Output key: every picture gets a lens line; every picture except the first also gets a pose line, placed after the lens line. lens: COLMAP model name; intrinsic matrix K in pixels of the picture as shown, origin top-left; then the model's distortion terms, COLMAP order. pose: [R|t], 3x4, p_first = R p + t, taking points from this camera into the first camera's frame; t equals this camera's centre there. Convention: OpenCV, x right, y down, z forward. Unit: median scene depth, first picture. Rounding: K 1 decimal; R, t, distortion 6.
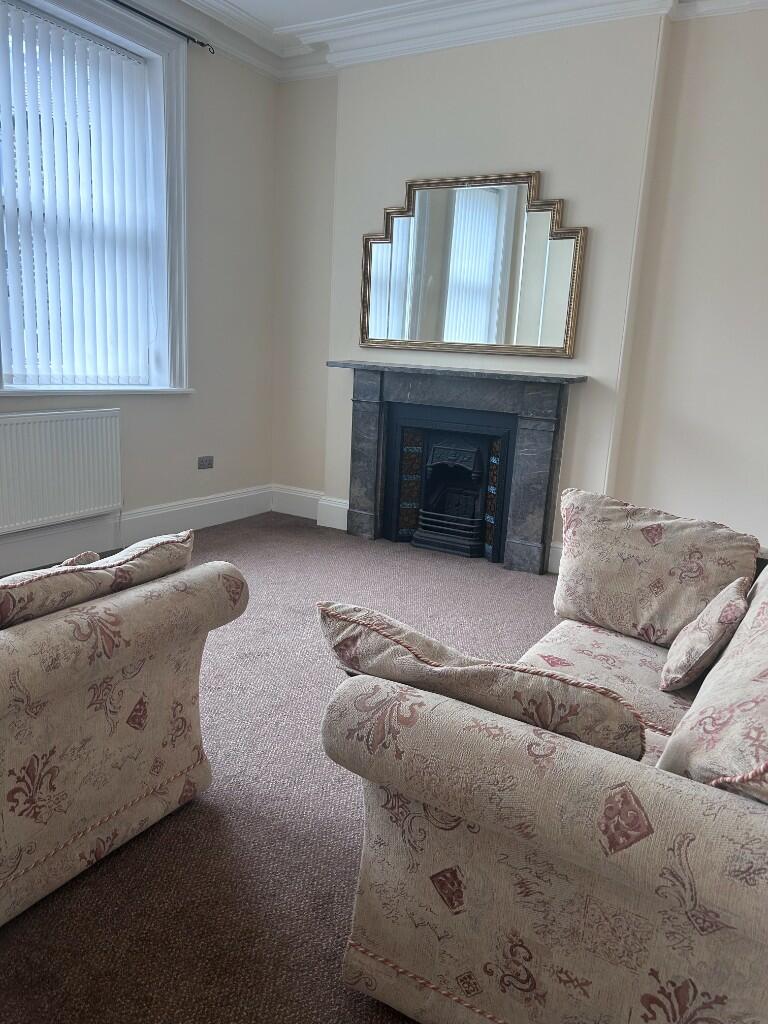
lens RADIAL K [[766.9, 0, 378.9], [0, 766.9, 507.2], [0, 0, 1]] dist [0.050620, -0.046084]
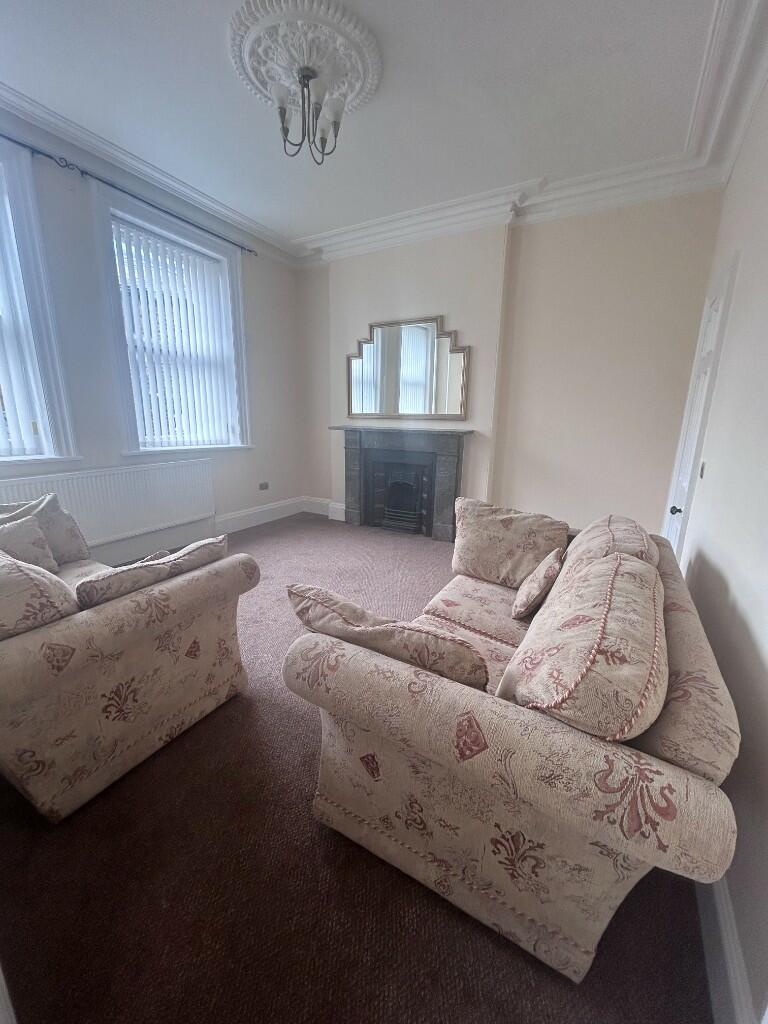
lens RADIAL K [[411.3, 0, 379.9], [0, 411.3, 508.8], [0, 0, 1]] dist [0.002419, 0.001301]
pose [[0.999172, -0.039400, 0.010149, 0.082371], [0.039237, 0.999106, 0.015713, -0.027572], [-0.010759, -0.015301, 0.999825, 0.118545]]
